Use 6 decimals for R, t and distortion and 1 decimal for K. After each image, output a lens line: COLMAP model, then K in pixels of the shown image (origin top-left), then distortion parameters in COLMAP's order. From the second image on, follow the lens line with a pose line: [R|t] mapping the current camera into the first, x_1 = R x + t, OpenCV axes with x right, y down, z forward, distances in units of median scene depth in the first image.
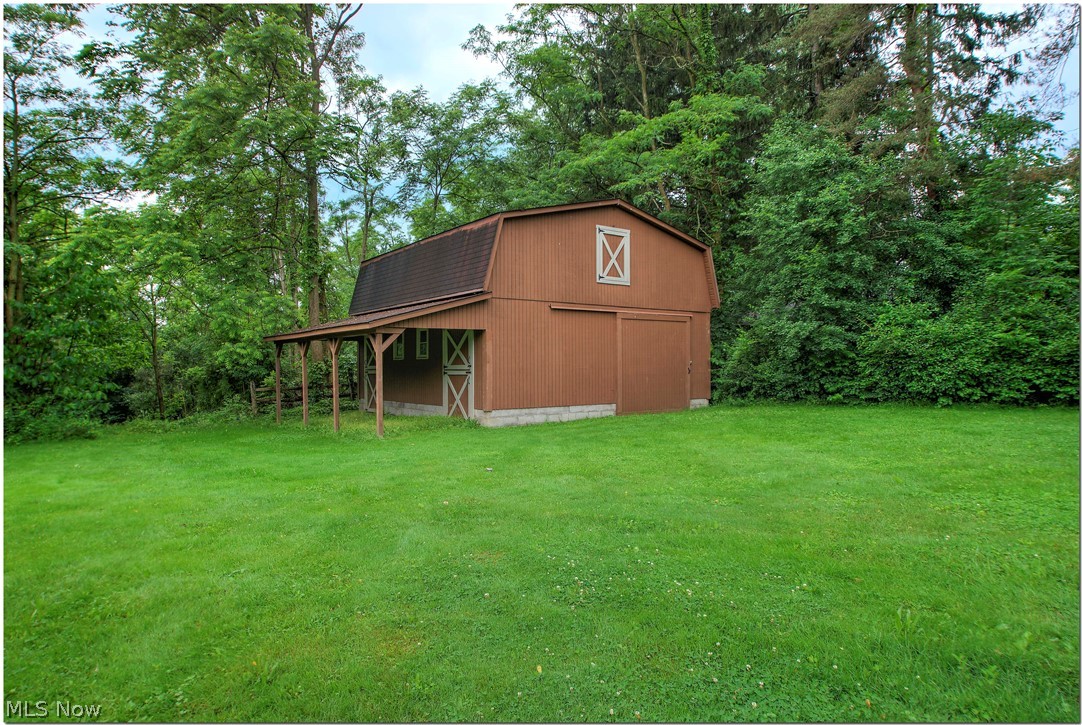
lens RADIAL K [[666.8, 0, 541.0], [0, 666.8, 362.5], [0, 0, 1]] dist [0.005604, 0.000914]
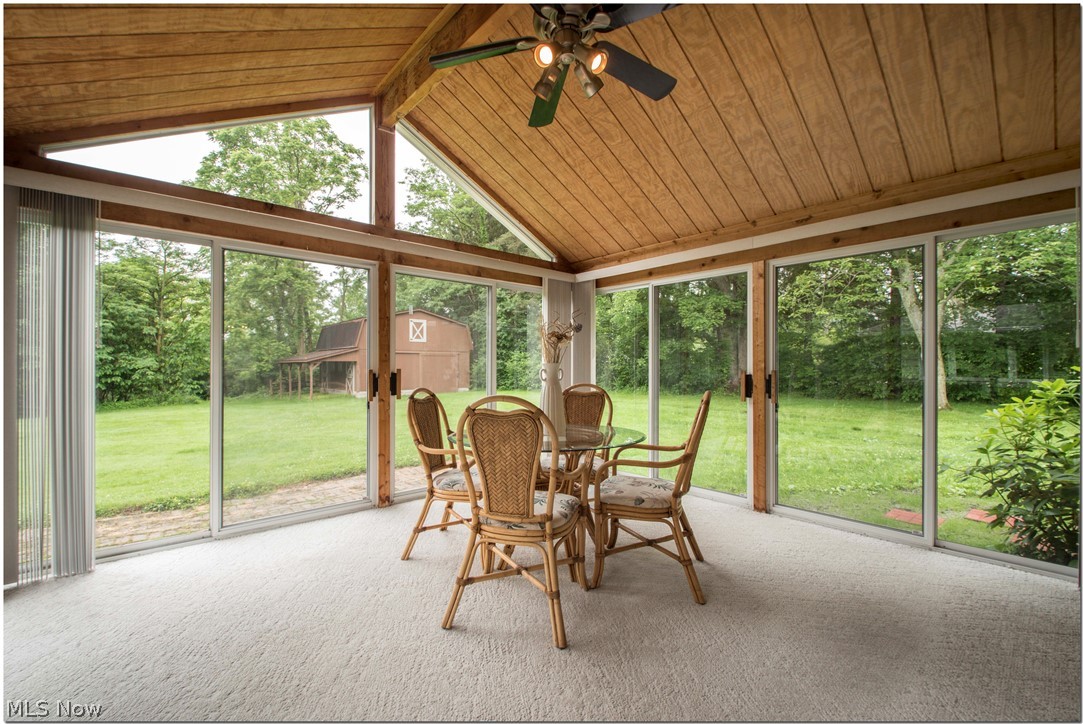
lens RADIAL K [[465.1, 0, 540.5], [0, 465.1, 365.7], [0, 0, 1]] dist [0.000649, 0.000061]
pose [[0.996356, 0.007842, 0.084927, 0.420534], [-0.007703, 0.999968, -0.001971, -0.027925], [-0.084940, 0.001310, 0.996385, -0.787463]]
